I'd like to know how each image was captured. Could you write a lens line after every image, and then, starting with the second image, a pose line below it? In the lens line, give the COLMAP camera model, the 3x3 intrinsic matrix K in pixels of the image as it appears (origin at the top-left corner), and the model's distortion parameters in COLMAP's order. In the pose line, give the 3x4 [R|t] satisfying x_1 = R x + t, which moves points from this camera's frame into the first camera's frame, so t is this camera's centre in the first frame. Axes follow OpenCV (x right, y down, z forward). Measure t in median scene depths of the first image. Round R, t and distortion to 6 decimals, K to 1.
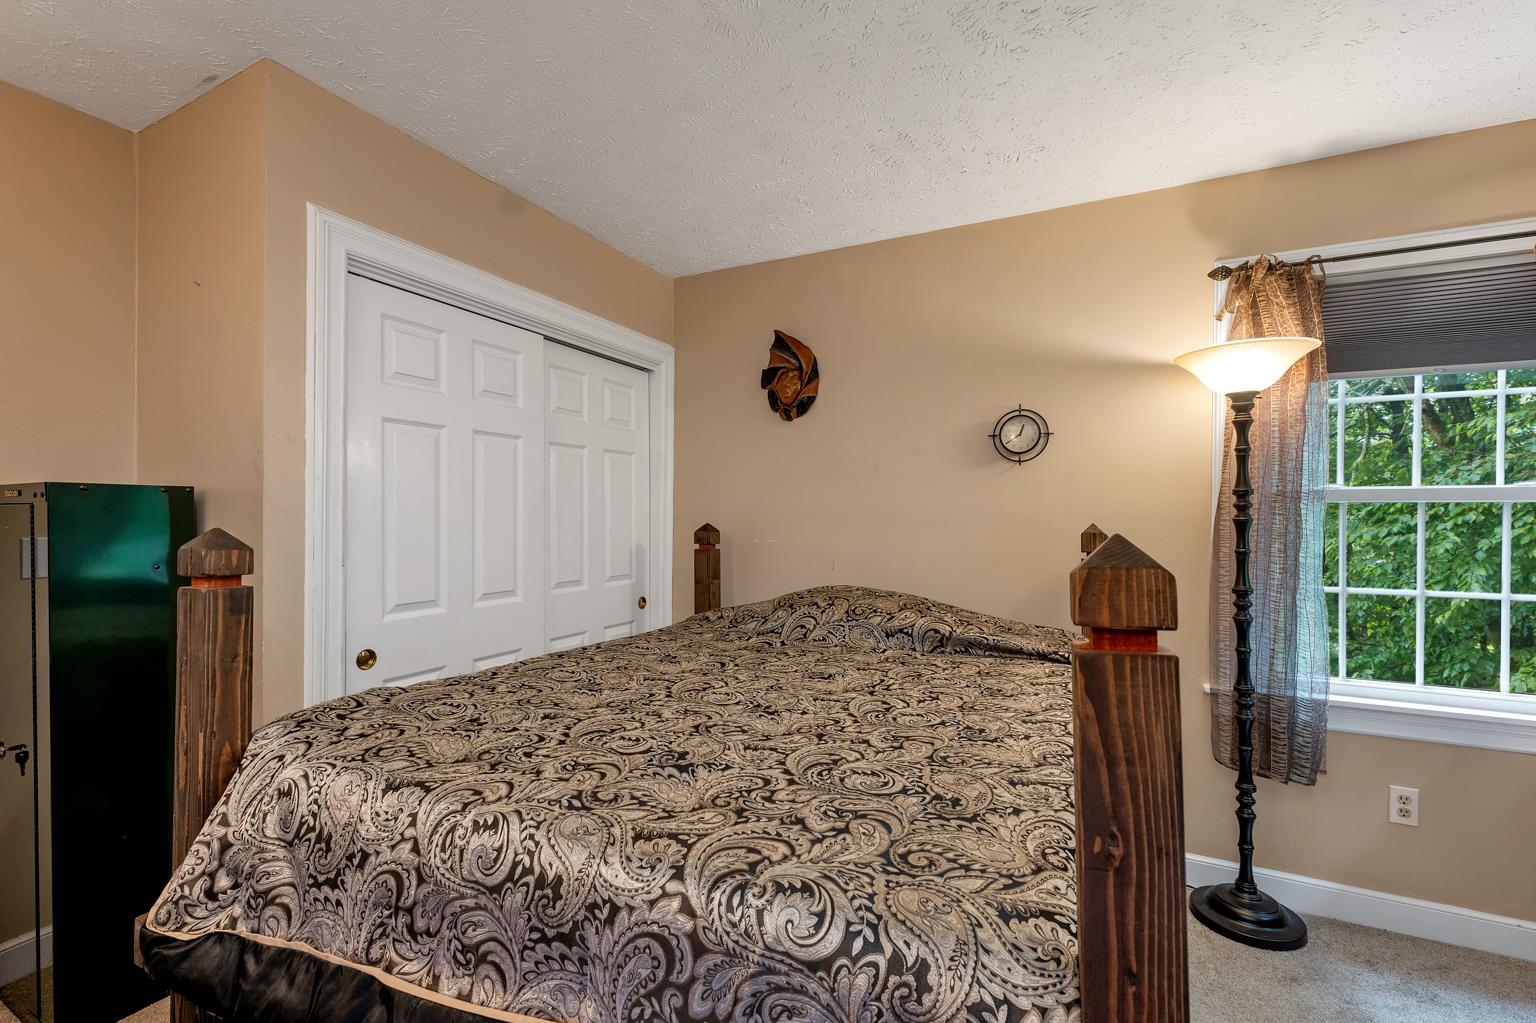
lens RADIAL K [[659.1, 0, 766.6], [0, 659.1, 520.0], [0, 0, 1]] dist [0.003539, 0.000321]
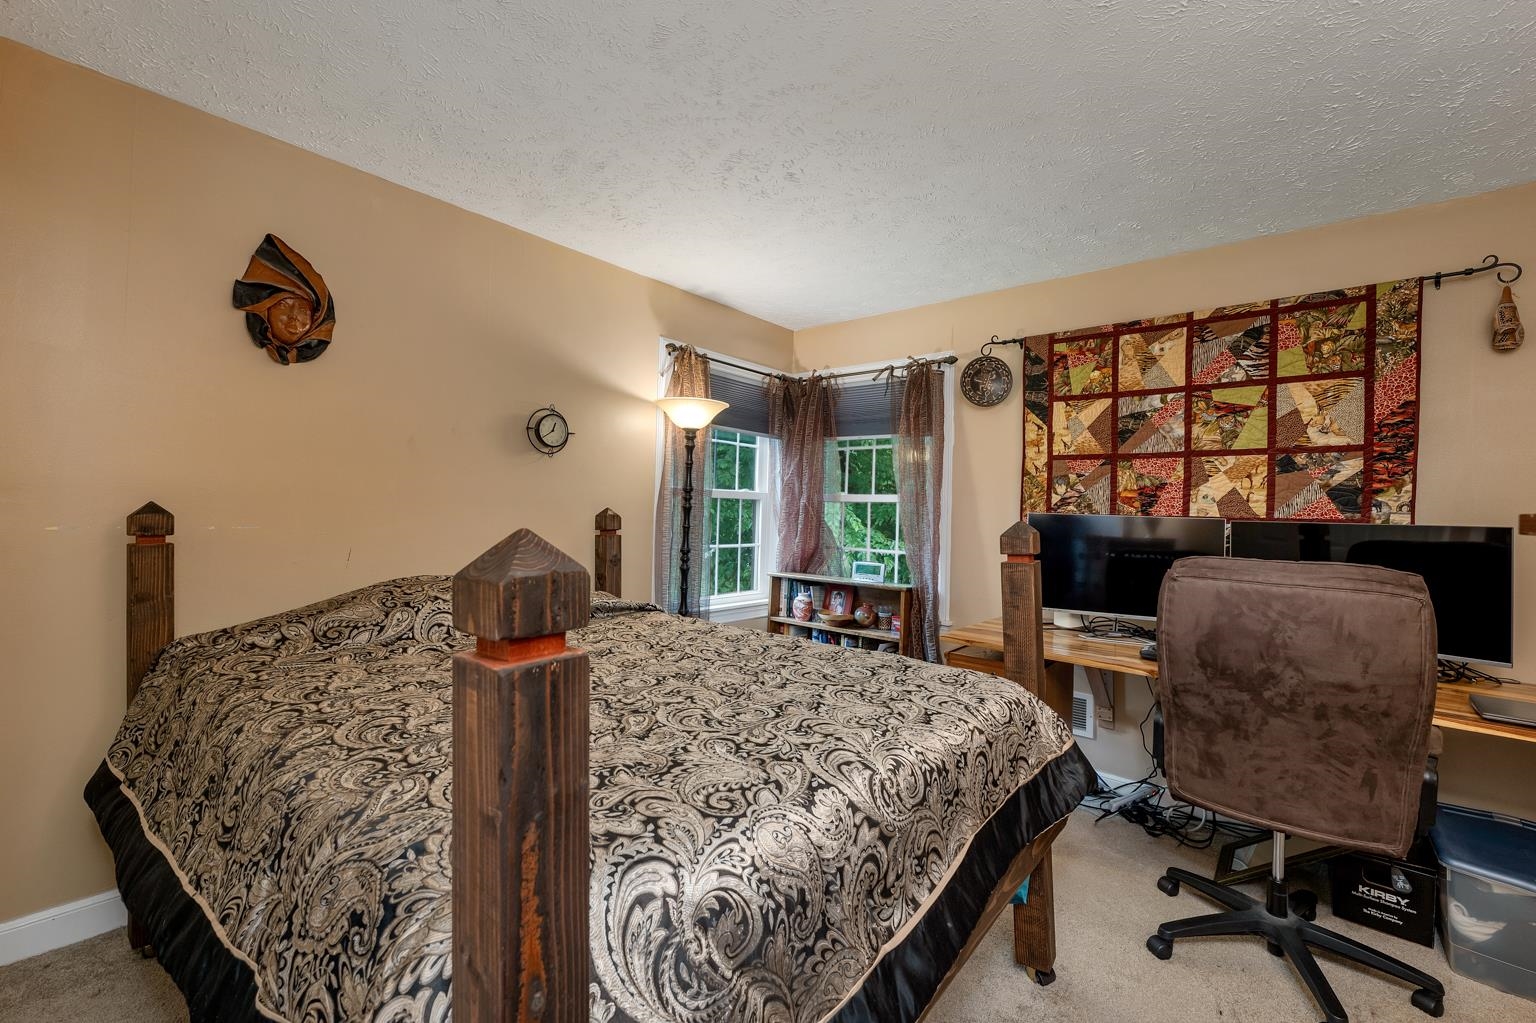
lens RADIAL K [[625.2, 0, 765.8], [0, 625.2, 510.0], [0, 0, 1]] dist [-0.000392, -0.000316]
pose [[0.258517, 0.002648, 0.966003, -0.994796], [-0.022059, 0.999752, 0.003163, -0.002958], [-0.965755, -0.022127, 0.258511, 0.590213]]
